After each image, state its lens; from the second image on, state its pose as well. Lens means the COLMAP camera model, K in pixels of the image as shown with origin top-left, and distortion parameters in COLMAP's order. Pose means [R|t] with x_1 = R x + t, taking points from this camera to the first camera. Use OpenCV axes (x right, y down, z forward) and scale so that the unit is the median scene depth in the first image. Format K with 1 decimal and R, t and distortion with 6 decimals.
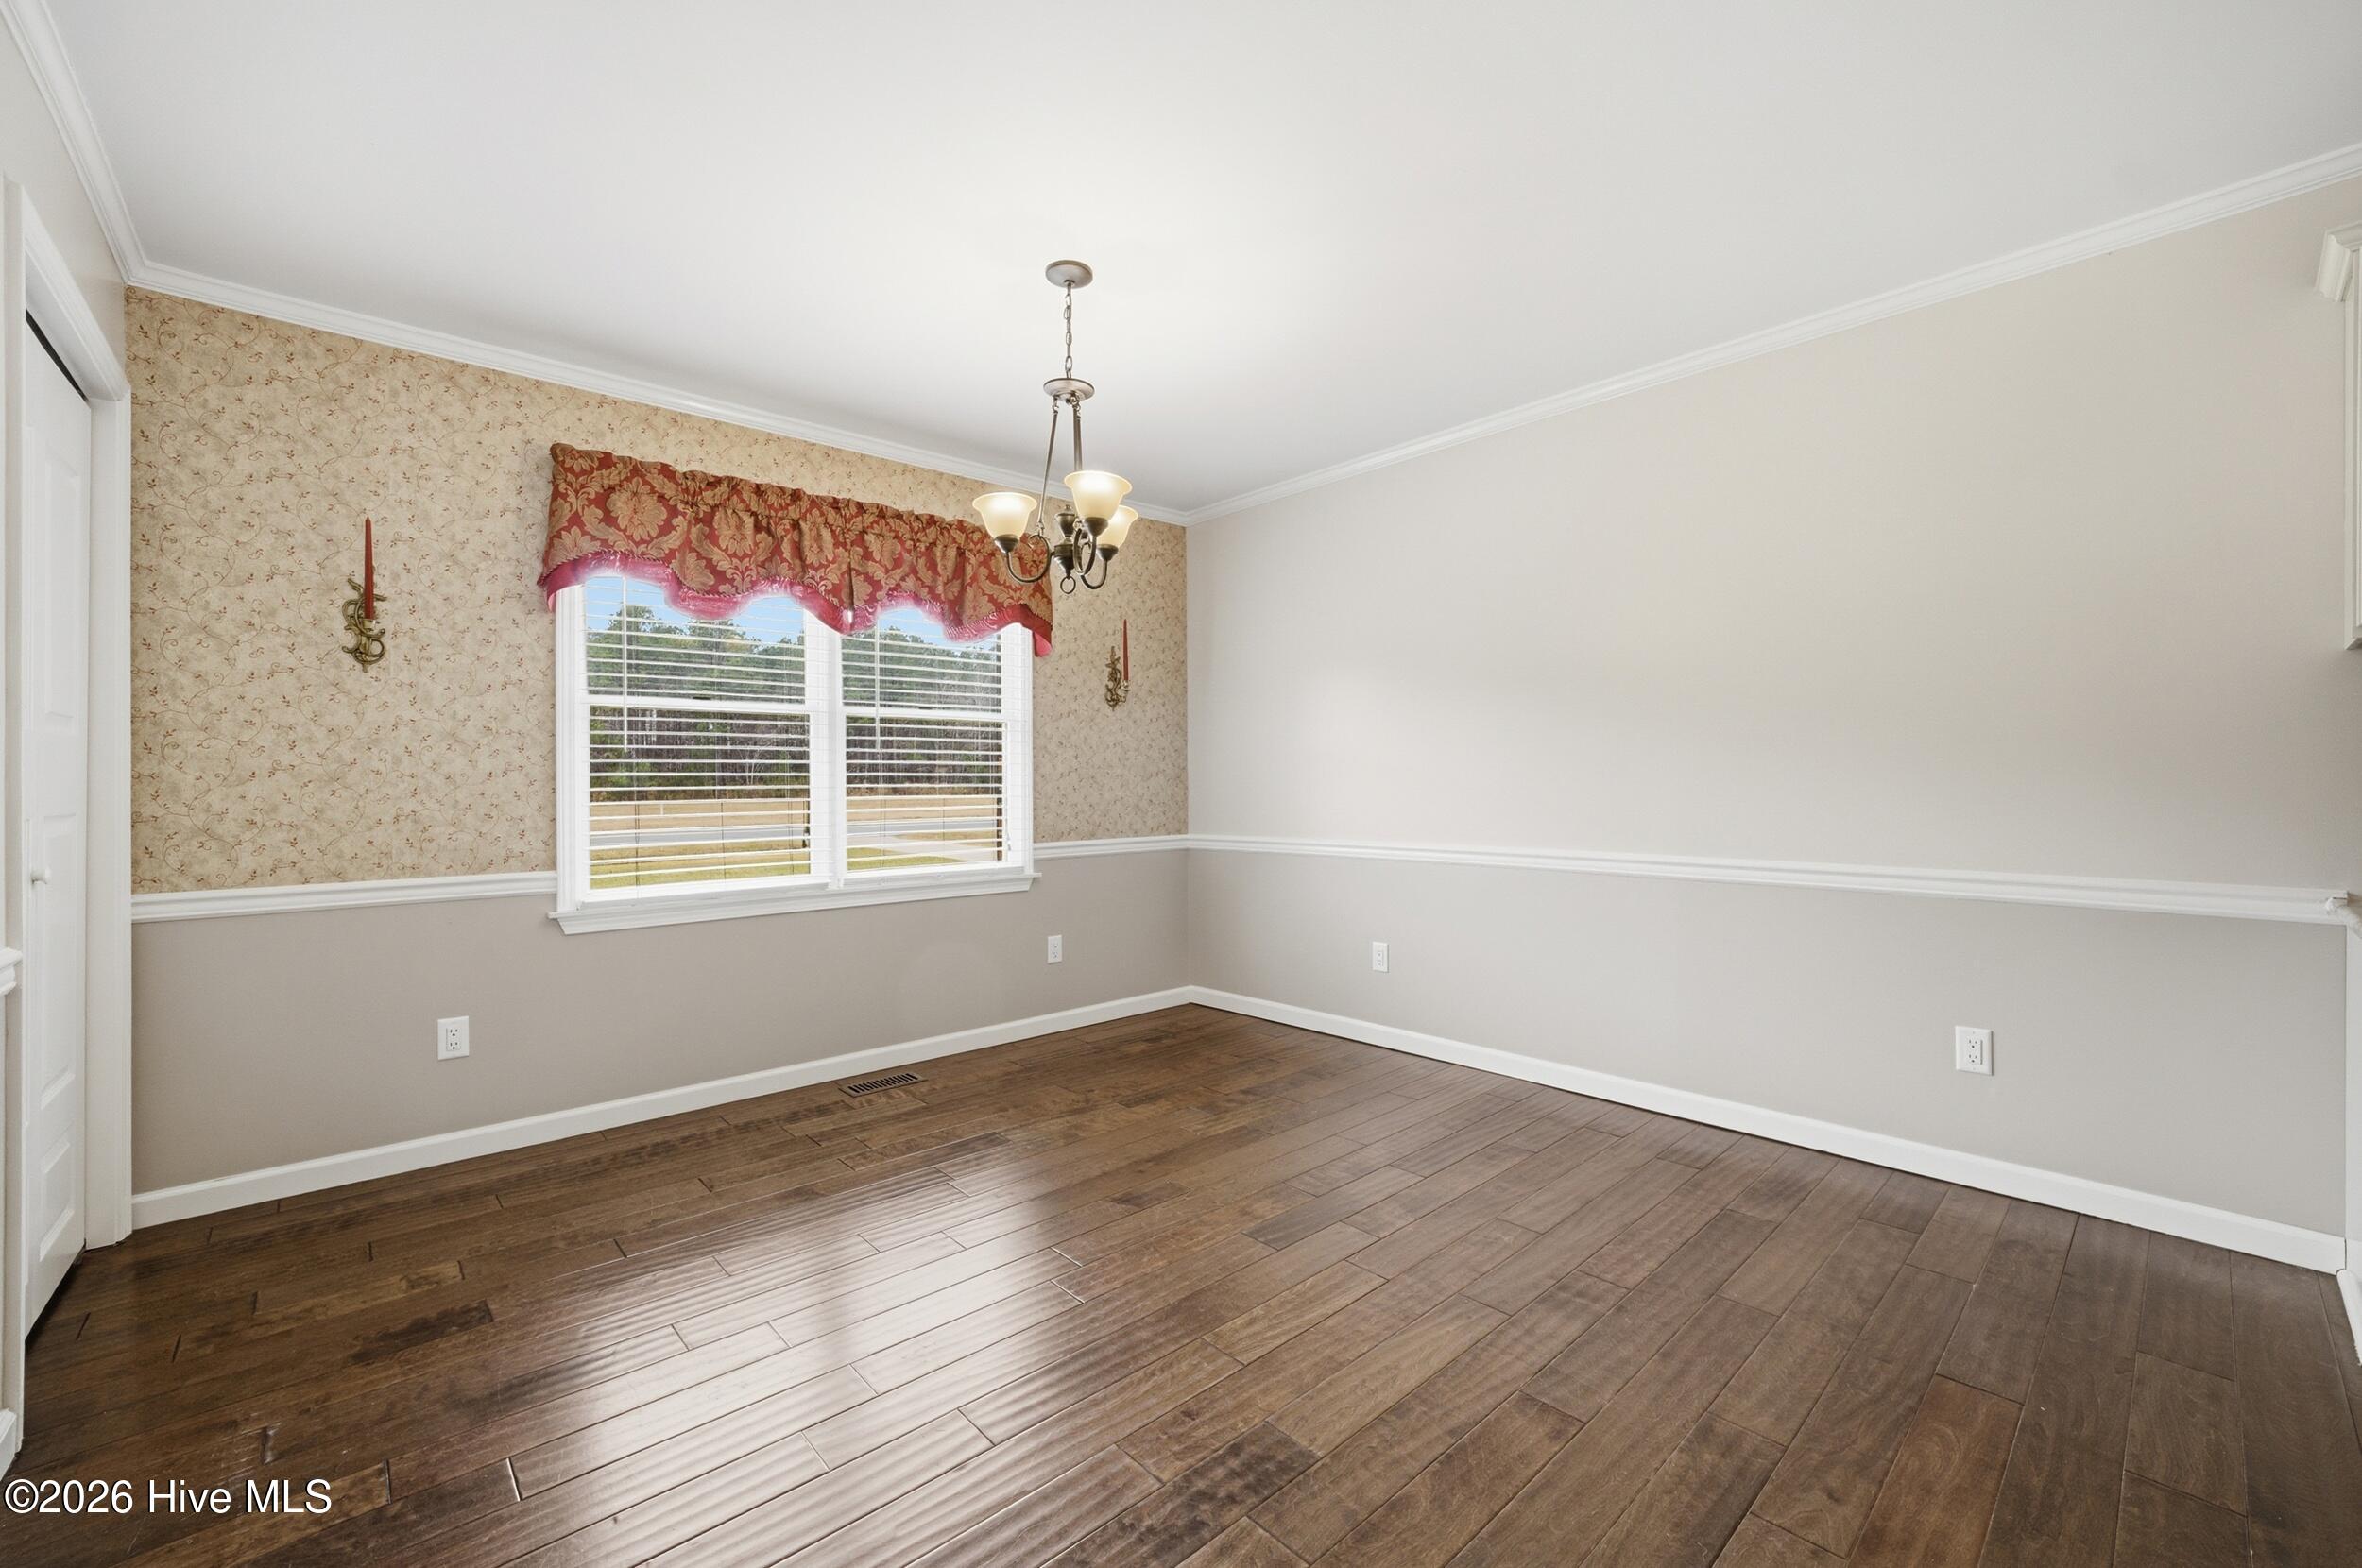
lens RADIAL K [[951.8, 0, 1197.9], [0, 951.8, 787.1], [0, 0, 1]] dist [-0.023918, 0.005717]
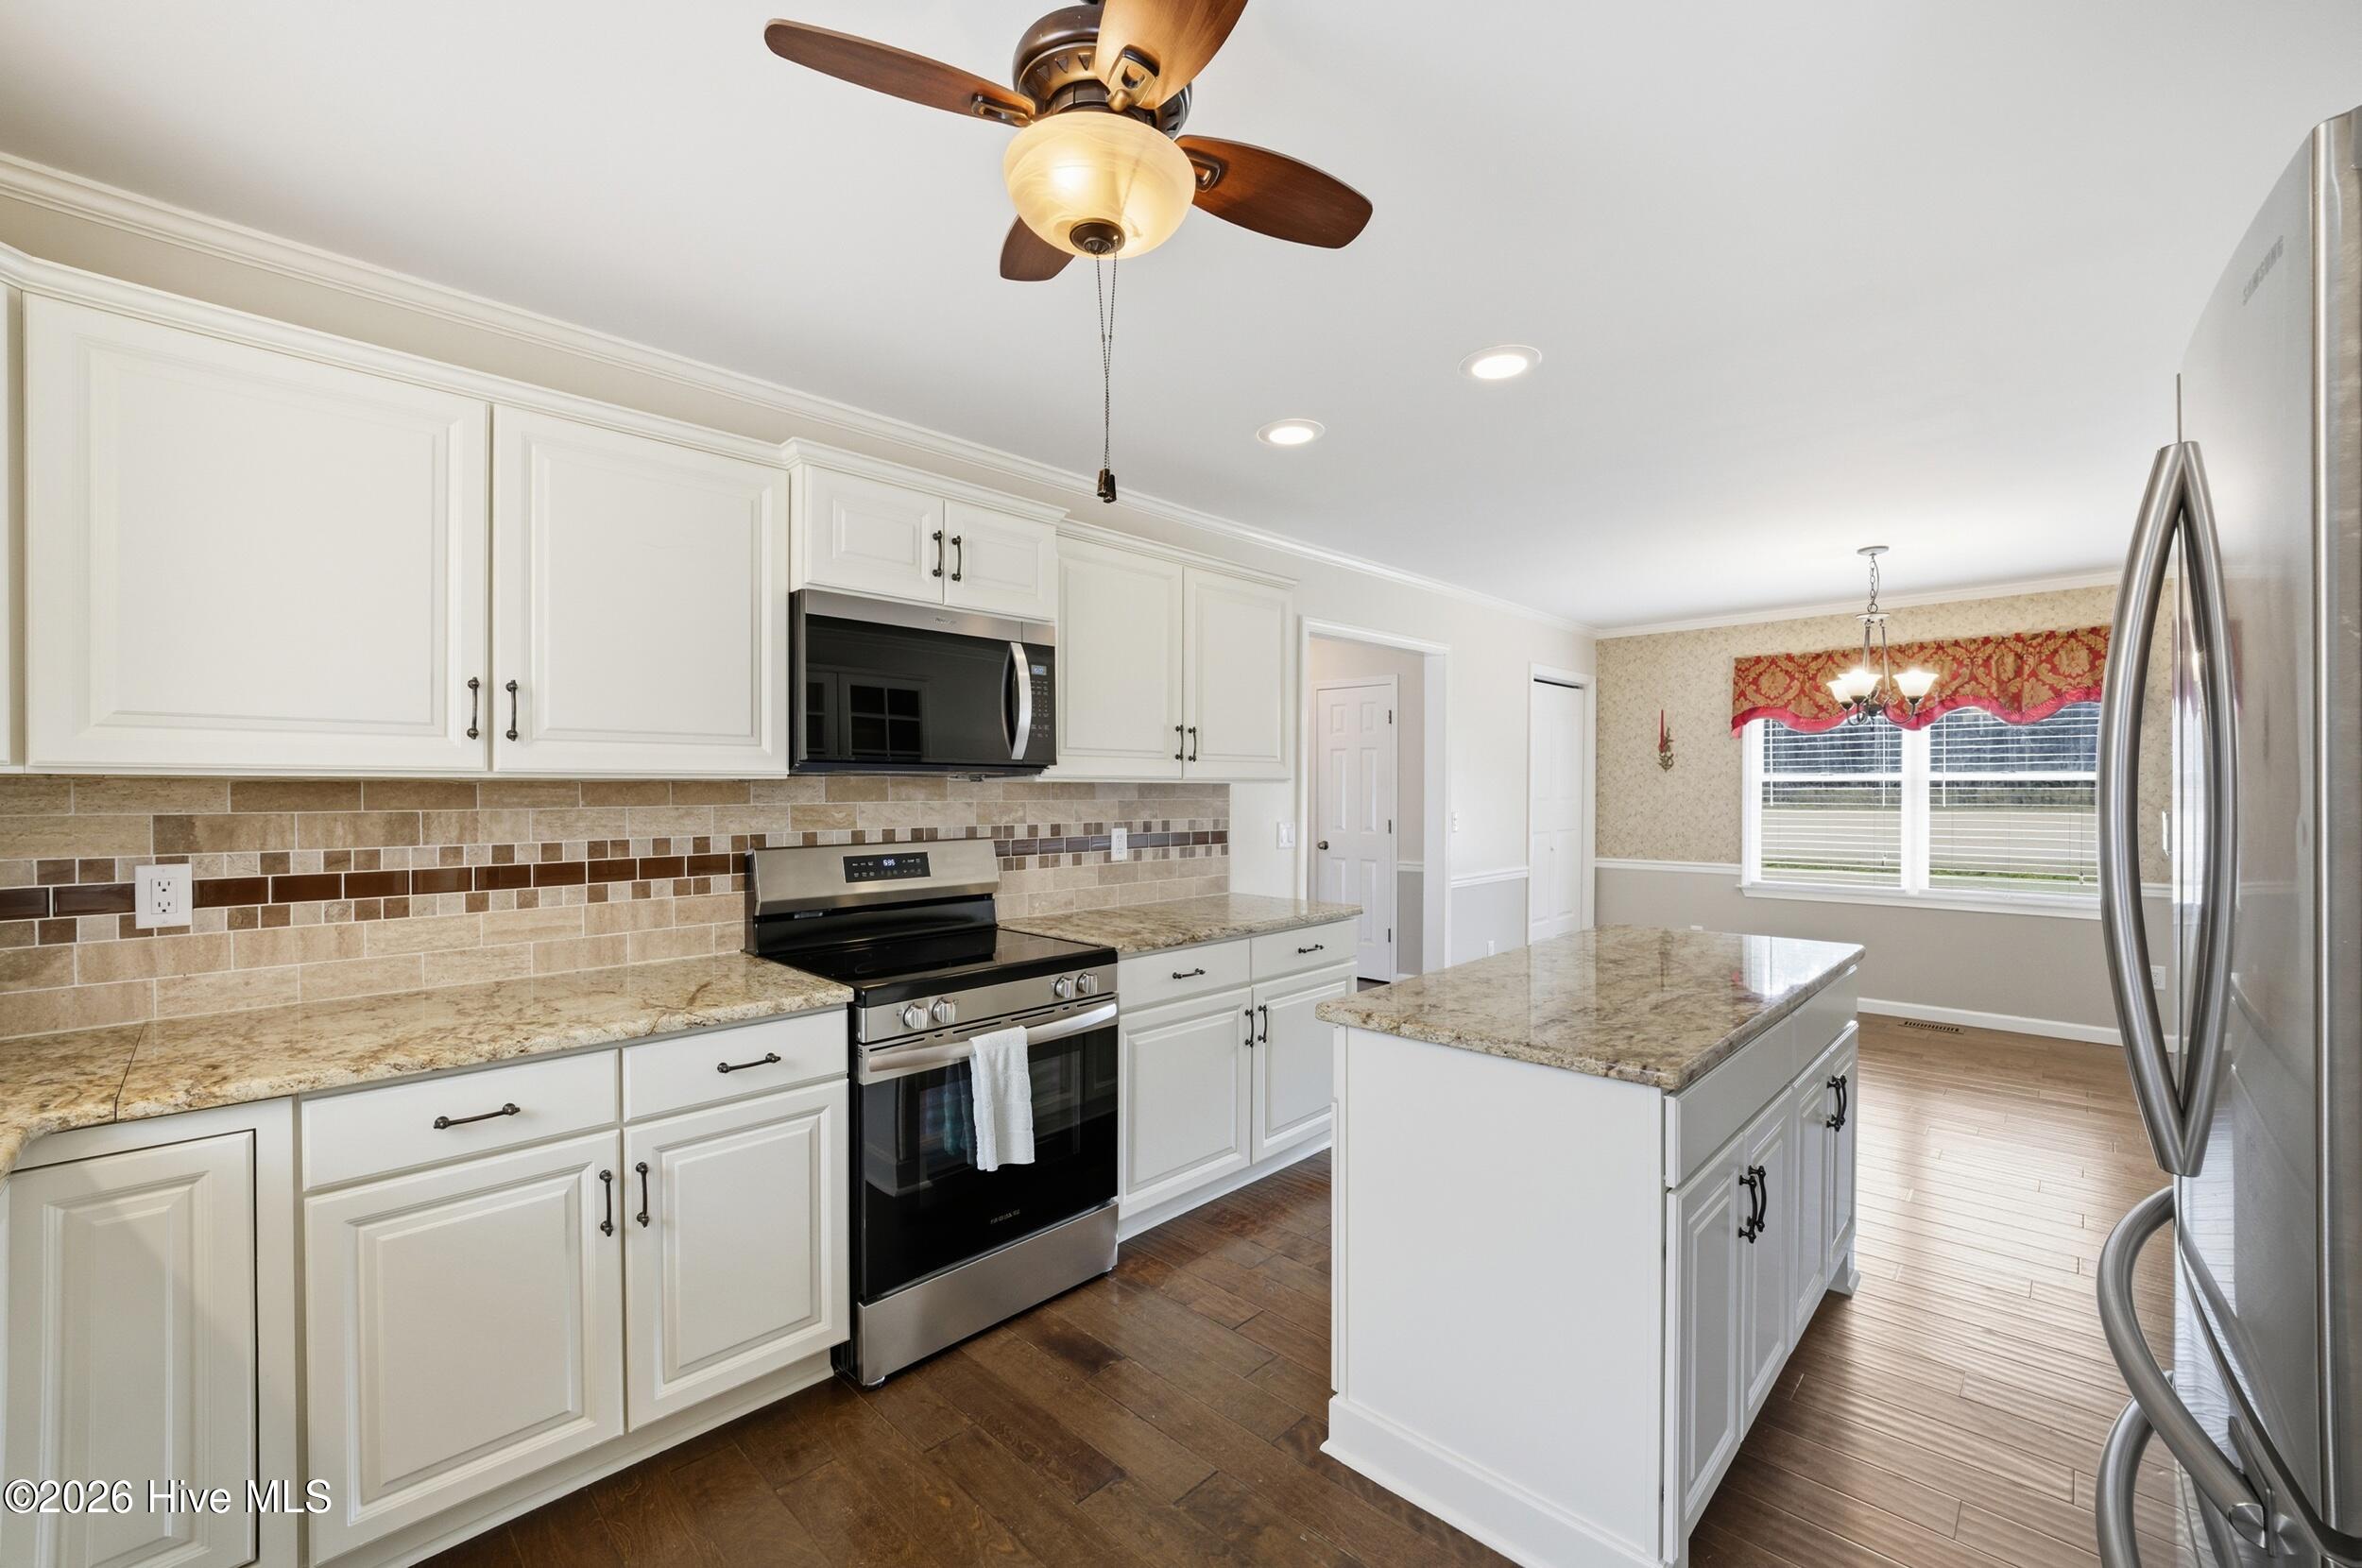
lens RADIAL K [[951.8, 0, 1176.9], [0, 951.8, 778.6], [0, 0, 1]] dist [-0.023918, 0.005717]
pose [[0.061923, -0.005587, -0.998065, 1.292115], [-0.007566, 0.999953, -0.006067, -0.076186], [0.998052, 0.007927, 0.061877, -0.347244]]
